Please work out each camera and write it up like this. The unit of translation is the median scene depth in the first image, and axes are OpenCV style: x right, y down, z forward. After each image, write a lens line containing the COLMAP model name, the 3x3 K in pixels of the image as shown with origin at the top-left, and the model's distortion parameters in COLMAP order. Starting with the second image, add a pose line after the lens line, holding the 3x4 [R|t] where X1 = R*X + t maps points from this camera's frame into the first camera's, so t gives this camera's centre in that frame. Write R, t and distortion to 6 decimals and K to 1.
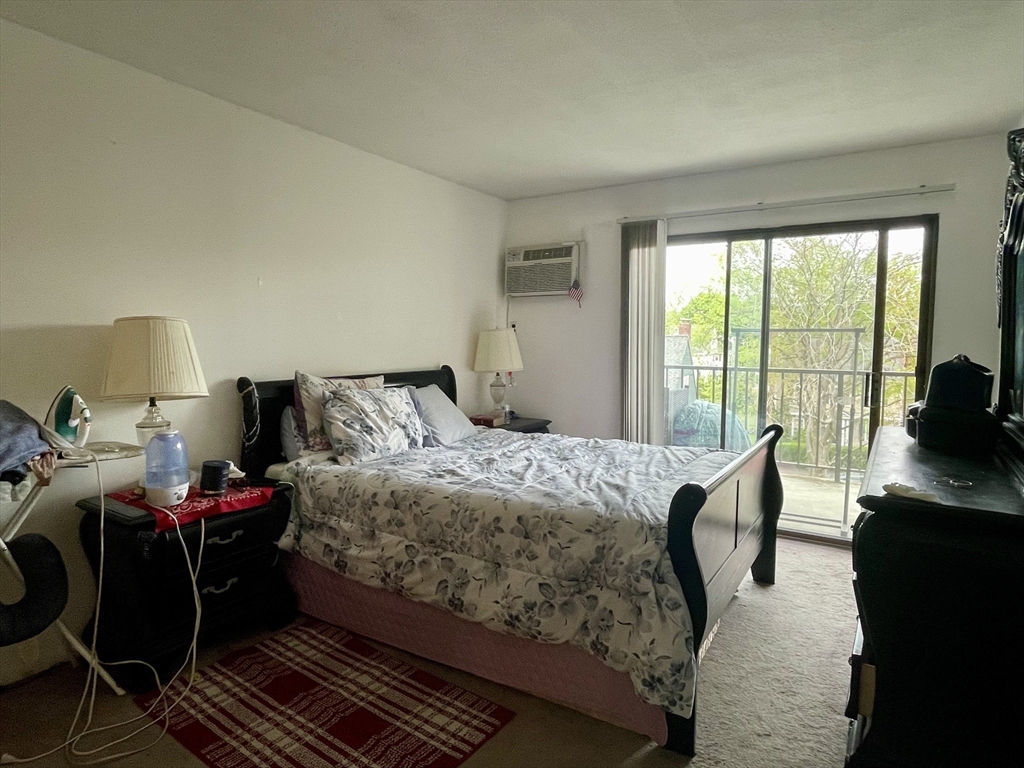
lens RADIAL K [[580.1, 0, 512.0], [0, 580.1, 384.0], [0, 0, 1]] dist [0.000495, 0.000145]
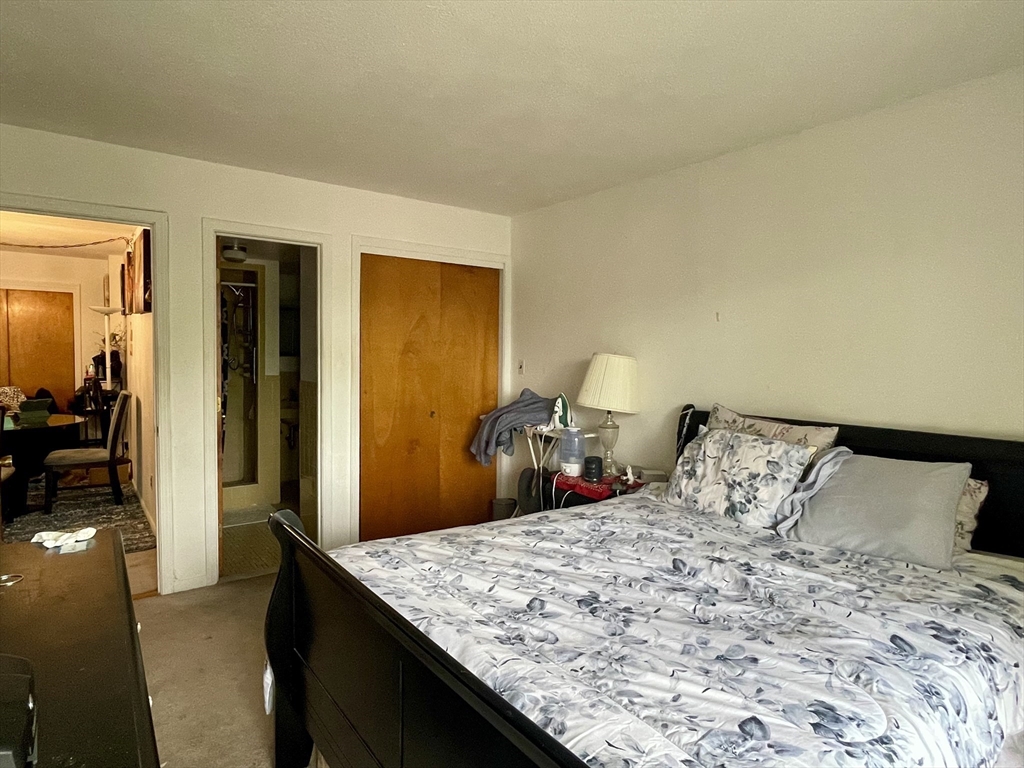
lens RADIAL K [[580.1, 0, 512.0], [0, 580.1, 384.0], [0, 0, 1]] dist [0.000495, 0.000145]
pose [[-0.334238, 0.039255, -0.941671, 0.677683], [-0.097036, 0.992389, 0.075811, -0.097793], [0.937480, 0.116715, -0.327885, 1.025931]]
